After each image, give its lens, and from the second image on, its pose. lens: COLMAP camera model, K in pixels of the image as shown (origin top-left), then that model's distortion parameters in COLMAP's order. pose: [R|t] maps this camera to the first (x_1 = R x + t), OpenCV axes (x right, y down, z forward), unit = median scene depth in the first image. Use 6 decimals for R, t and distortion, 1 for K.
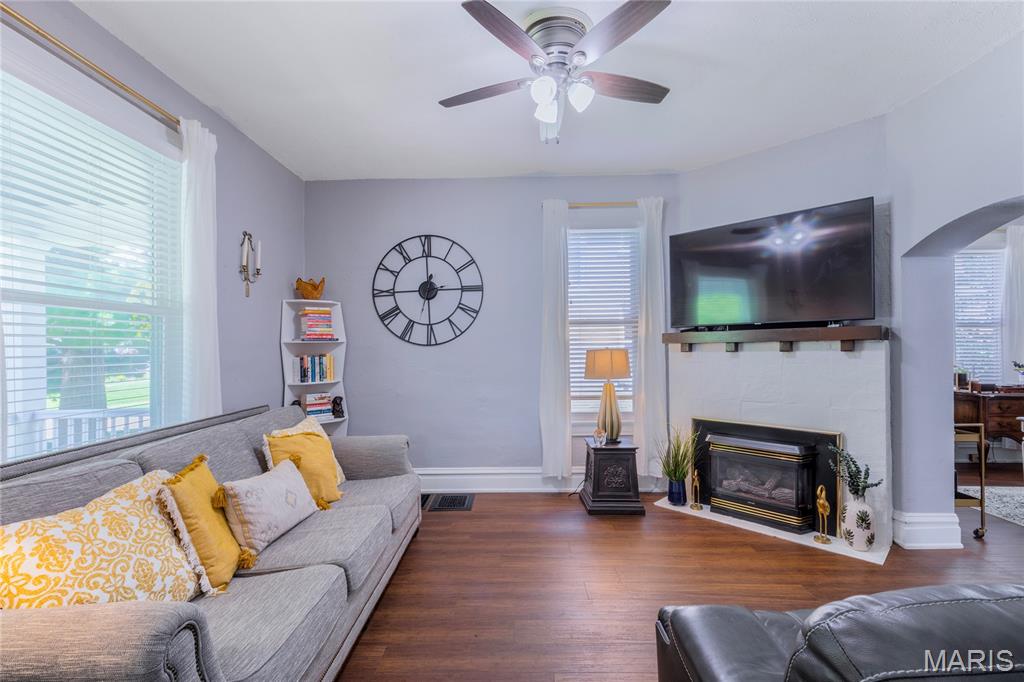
lens RADIAL K [[459.9, 0, 514.6], [0, 459.9, 348.0], [0, 0, 1]] dist [0.000160, -0.000169]
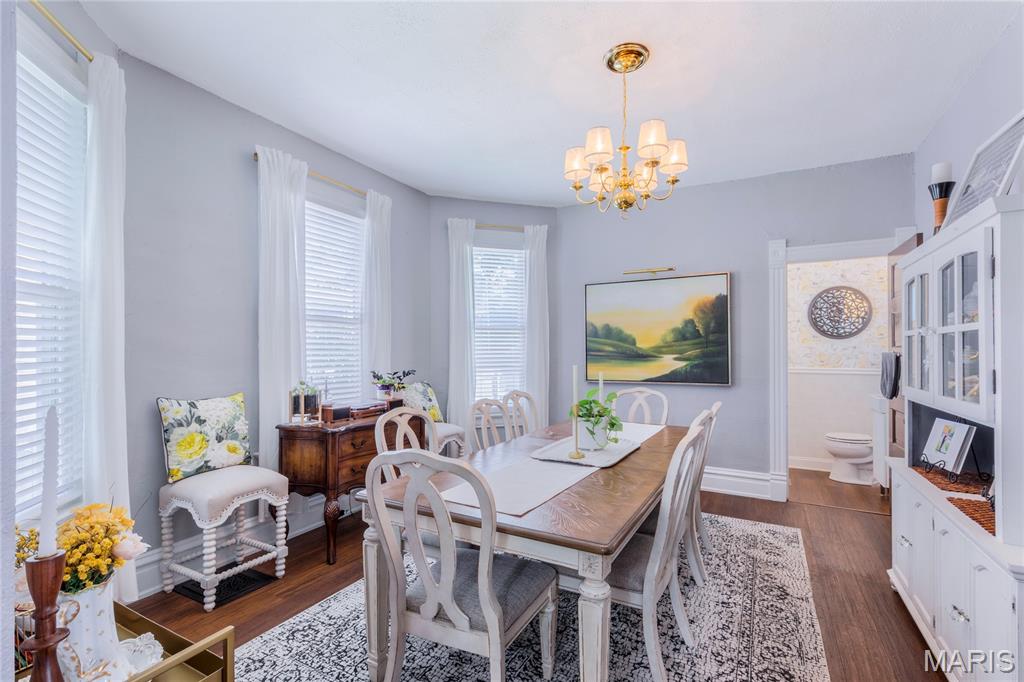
lens RADIAL K [[459.9, 0, 514.5], [0, 459.9, 348.1], [0, 0, 1]] dist [0.000160, -0.000169]
pose [[0.469382, 0.007408, 0.882964, 0.561718], [0.002283, 0.999951, -0.009604, -0.001190], [-0.882992, 0.006523, 0.469342, 0.469832]]
